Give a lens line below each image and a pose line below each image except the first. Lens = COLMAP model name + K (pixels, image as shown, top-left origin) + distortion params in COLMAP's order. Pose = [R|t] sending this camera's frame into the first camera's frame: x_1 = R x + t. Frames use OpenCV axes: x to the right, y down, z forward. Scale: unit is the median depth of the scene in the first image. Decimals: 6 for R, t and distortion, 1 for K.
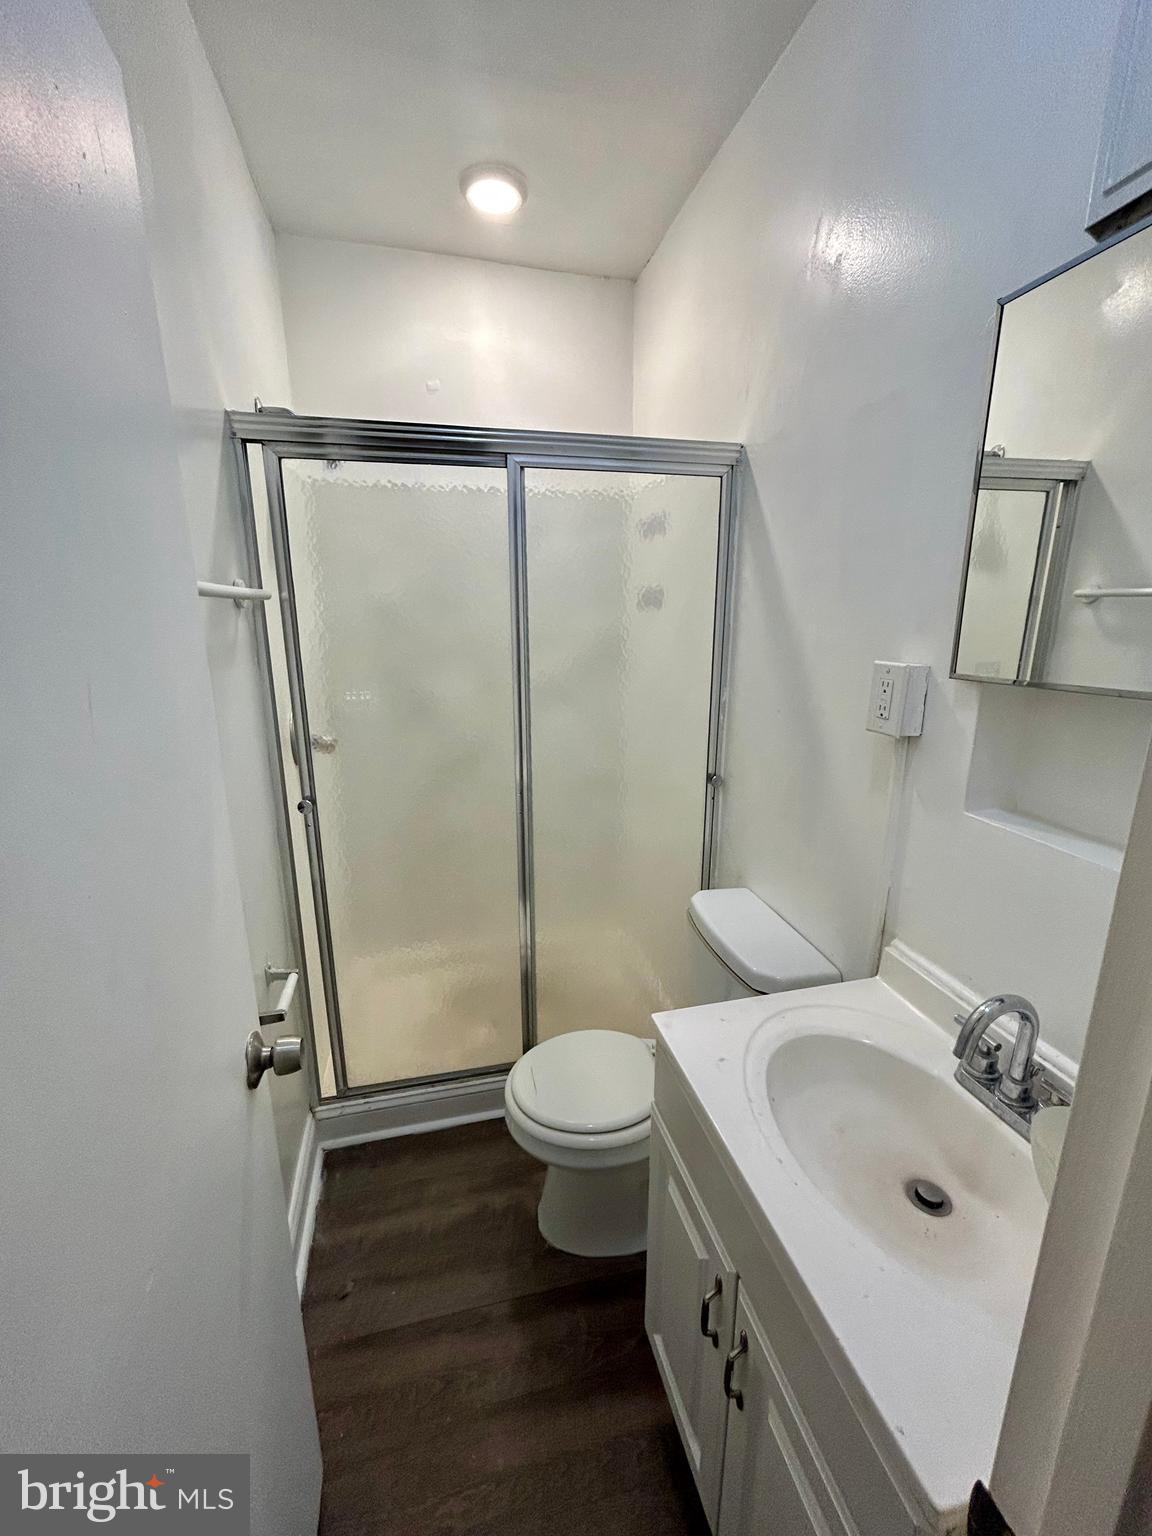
lens RADIAL K [[622.8, 0, 576.0], [0, 622.8, 768.0], [0, 0, 1]] dist [-0.002474, -0.000162]
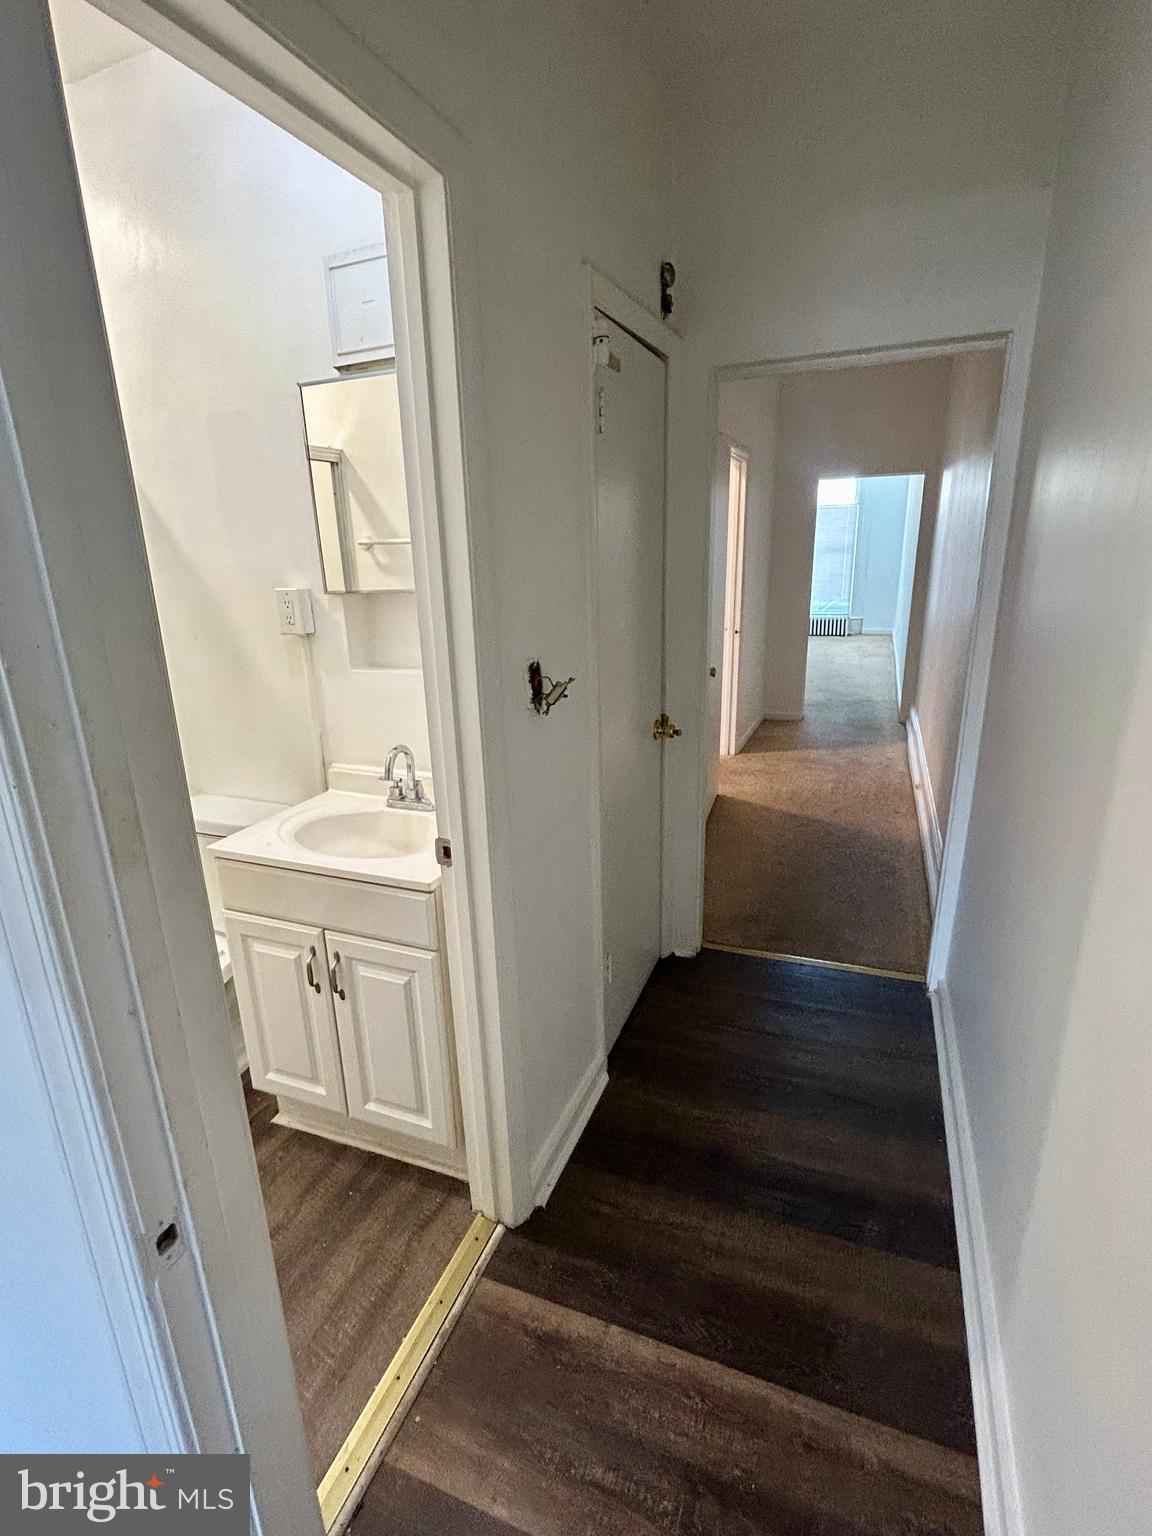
lens RADIAL K [[731.0, 0, 576.0], [0, 731.0, 768.0], [0, 0, 1]] dist [-0.001396, -0.000319]
pose [[0.570046, -0.244253, 0.784466, -0.667630], [0.219432, 0.965367, 0.141125, 0.177566], [-0.791768, 0.091690, 0.603901, -0.689452]]
